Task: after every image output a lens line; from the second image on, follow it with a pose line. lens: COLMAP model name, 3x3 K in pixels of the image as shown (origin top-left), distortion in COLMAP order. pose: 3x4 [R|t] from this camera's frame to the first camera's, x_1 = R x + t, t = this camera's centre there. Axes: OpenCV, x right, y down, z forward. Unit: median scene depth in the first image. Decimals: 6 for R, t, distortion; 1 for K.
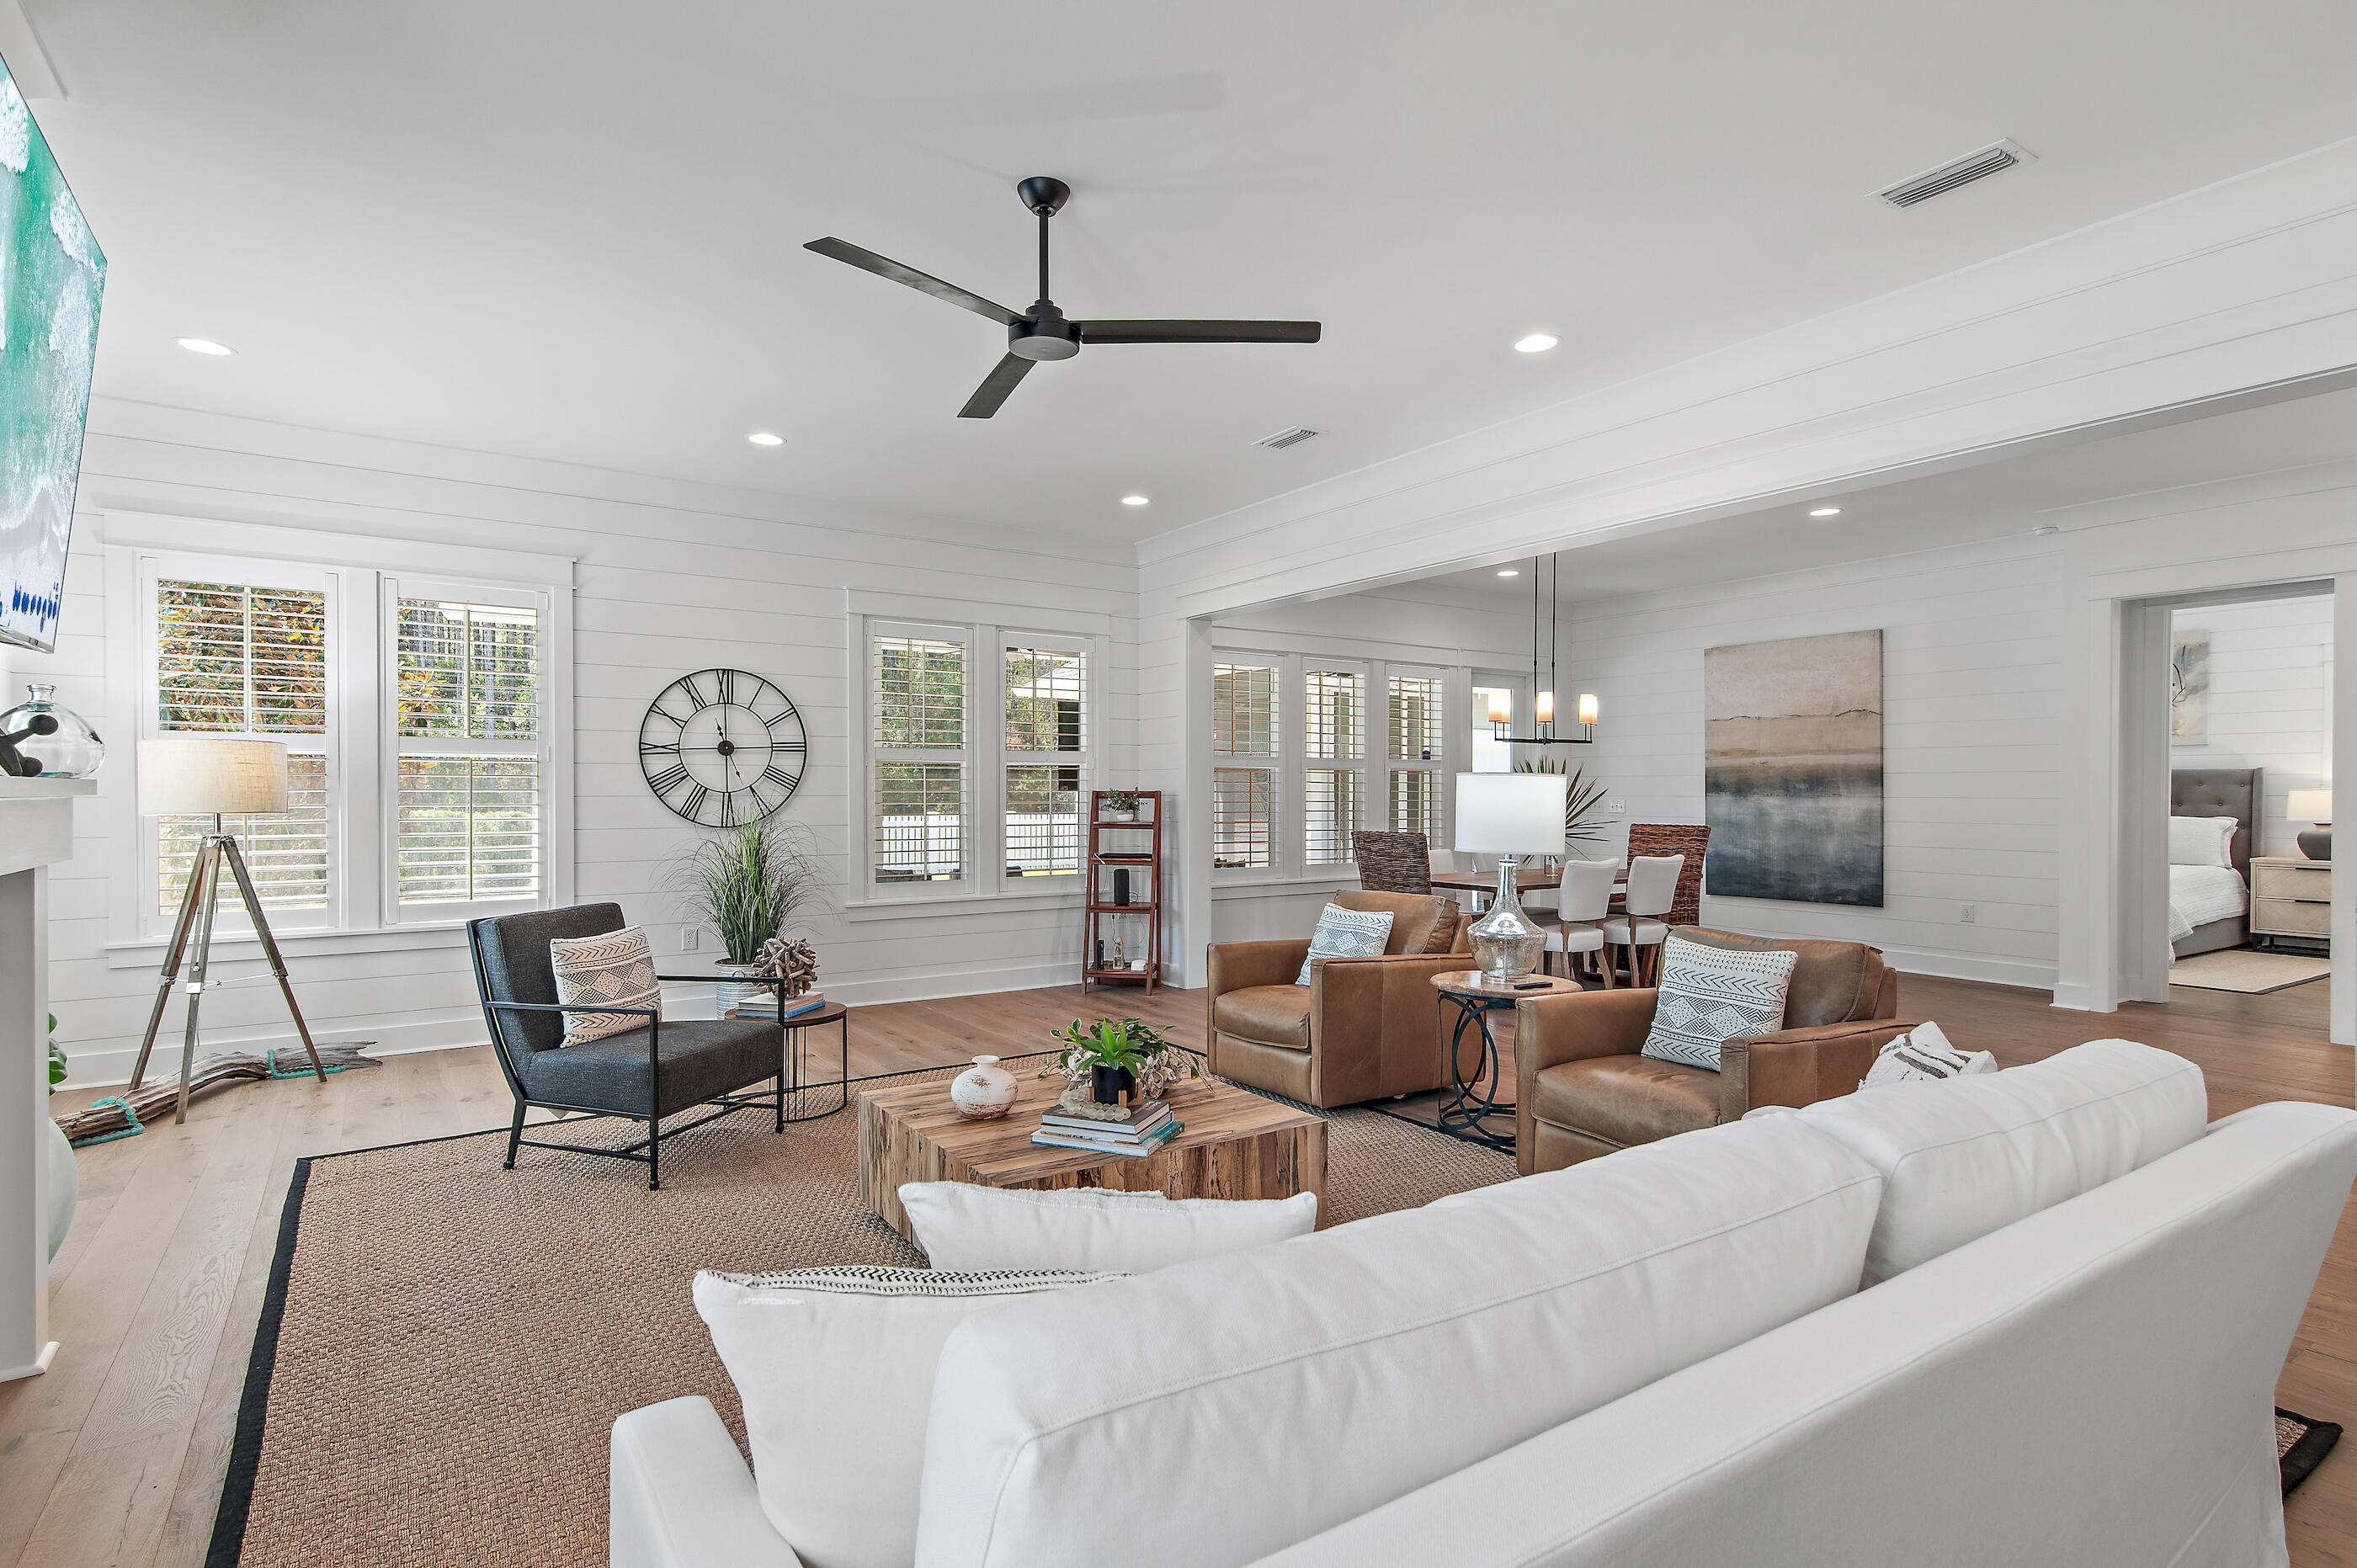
lens RADIAL K [[1150.2, 0, 1181.9], [0, 1150.2, 779.4], [0, 0, 1]] dist [0.042285, -0.018641]
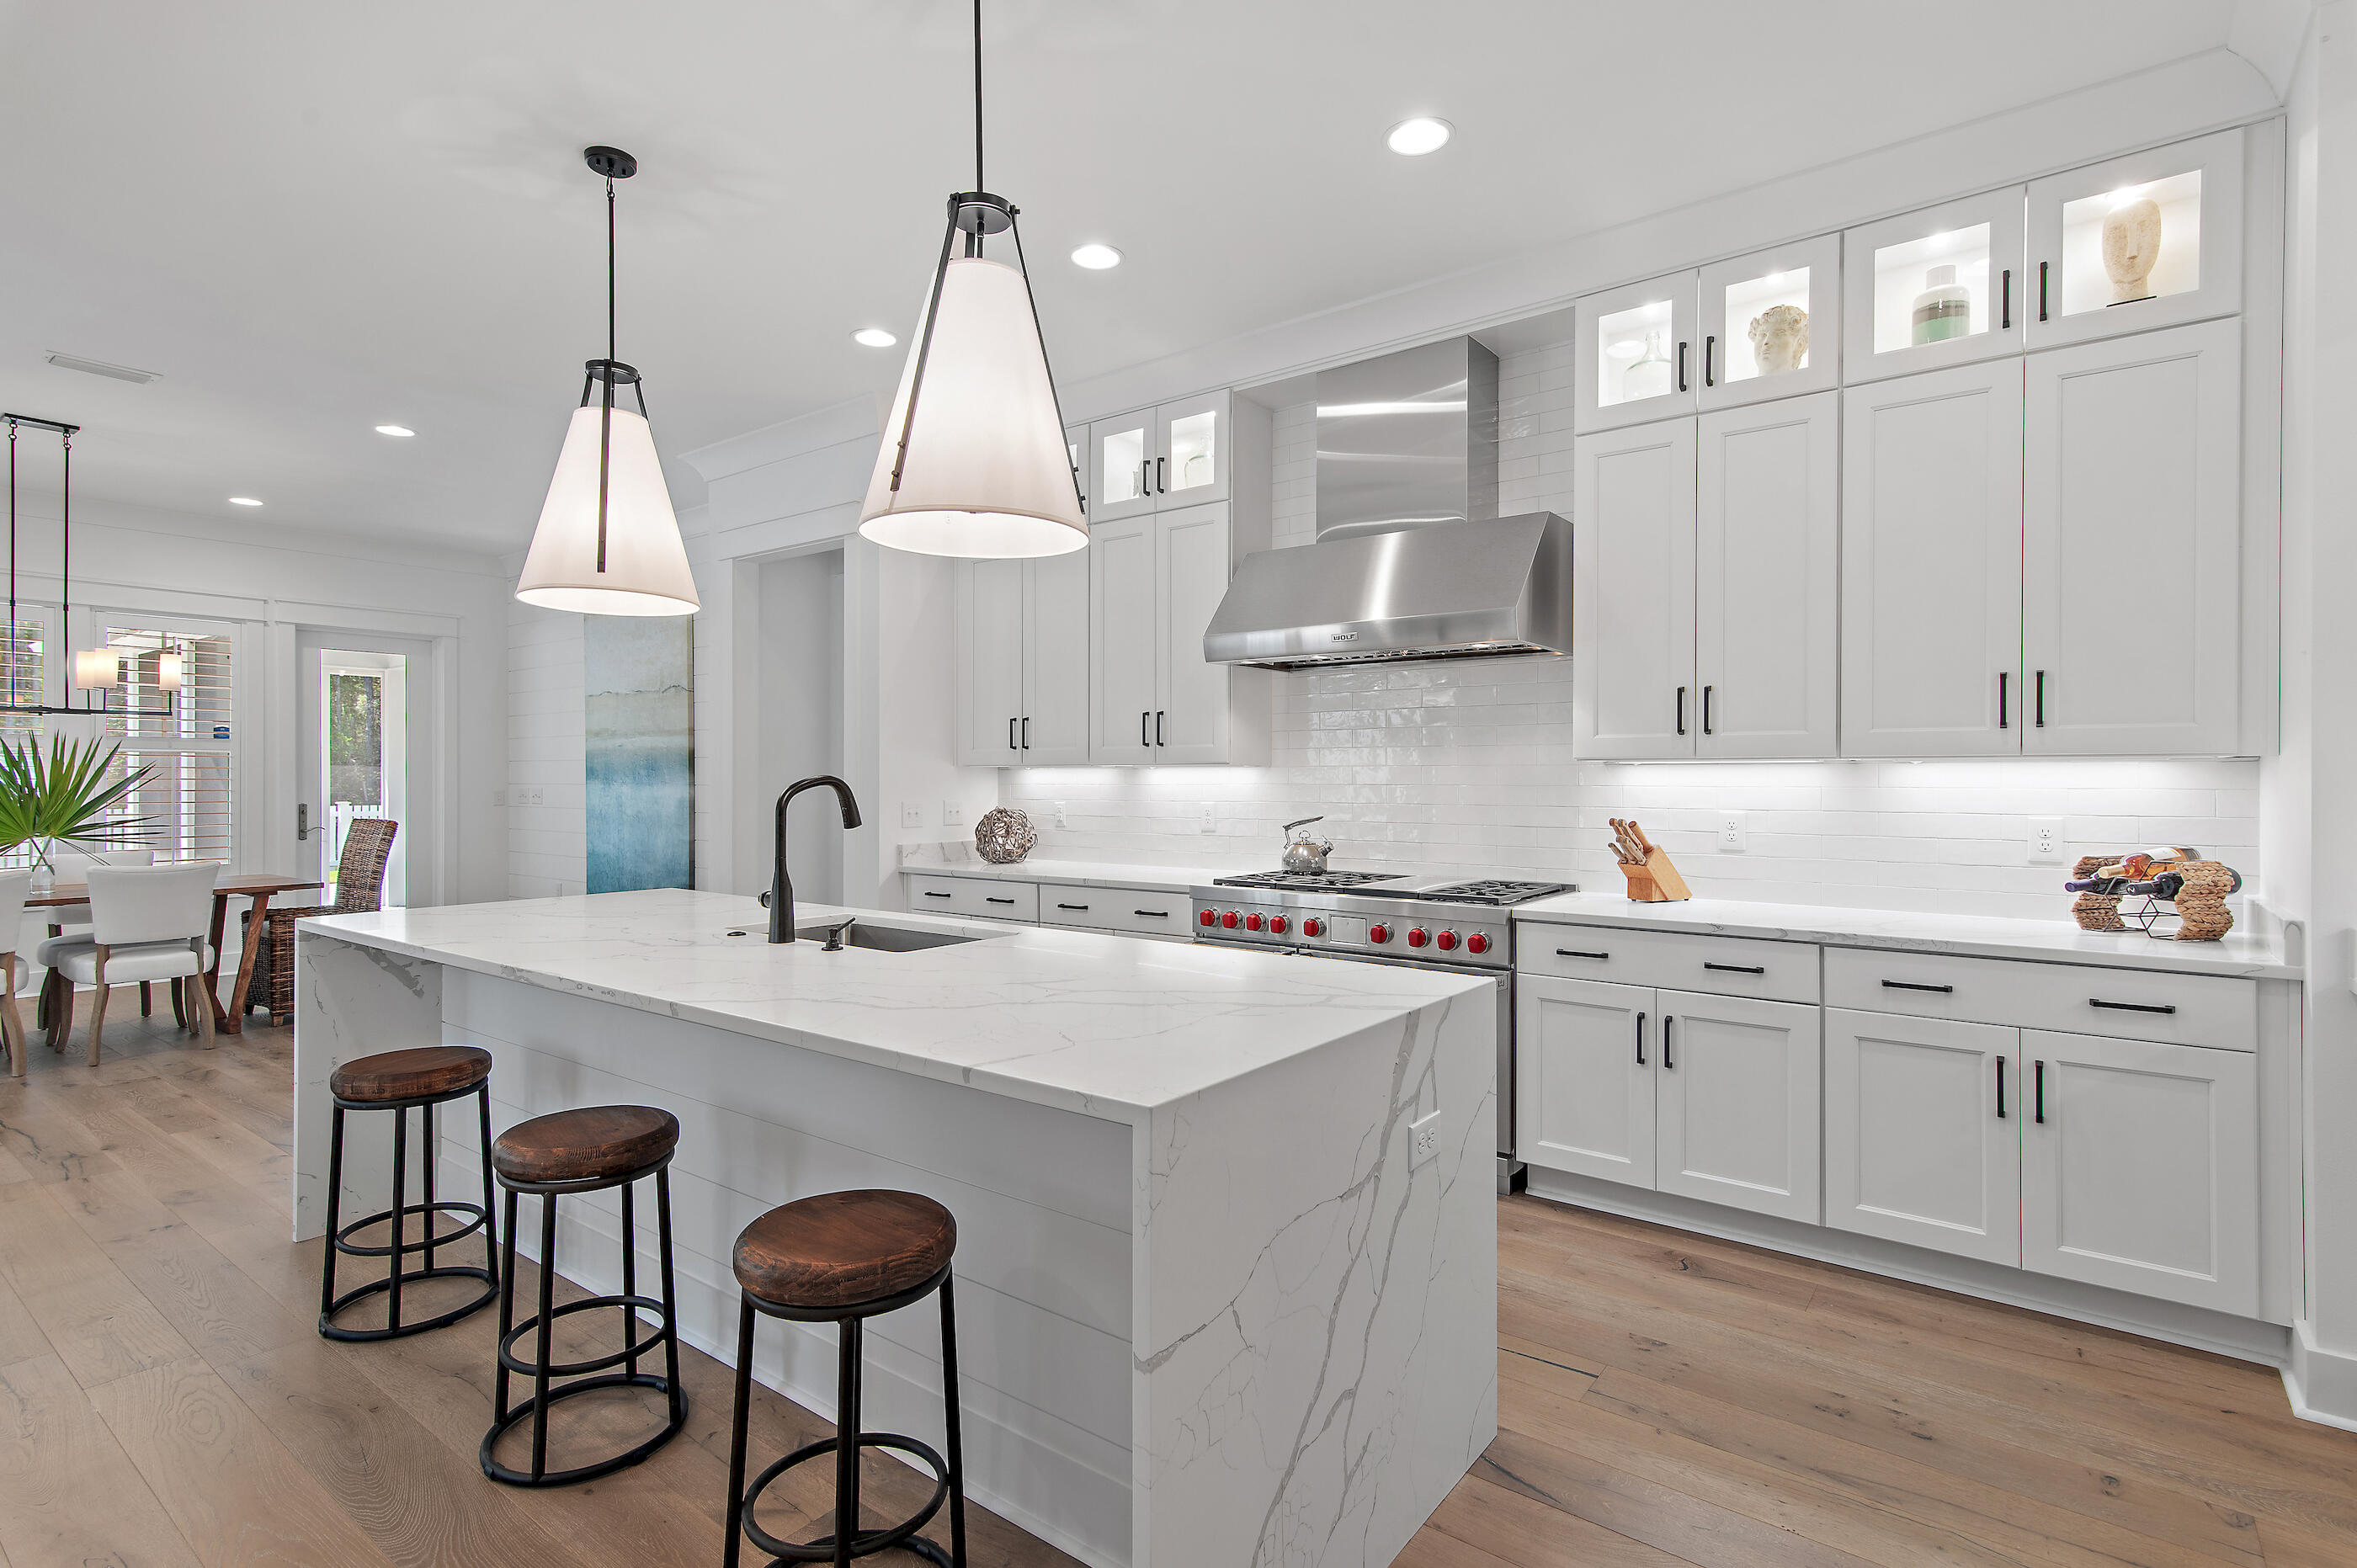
lens RADIAL K [[1150.2, 0, 1181.9], [0, 1150.2, 779.4], [0, 0, 1]] dist [0.042285, -0.018641]
pose [[0.949616, -0.001143, 0.313414, 0.662326], [-0.001231, 0.999972, 0.007377, 0.004150], [-0.313413, -0.007391, 0.949588, 0.051611]]
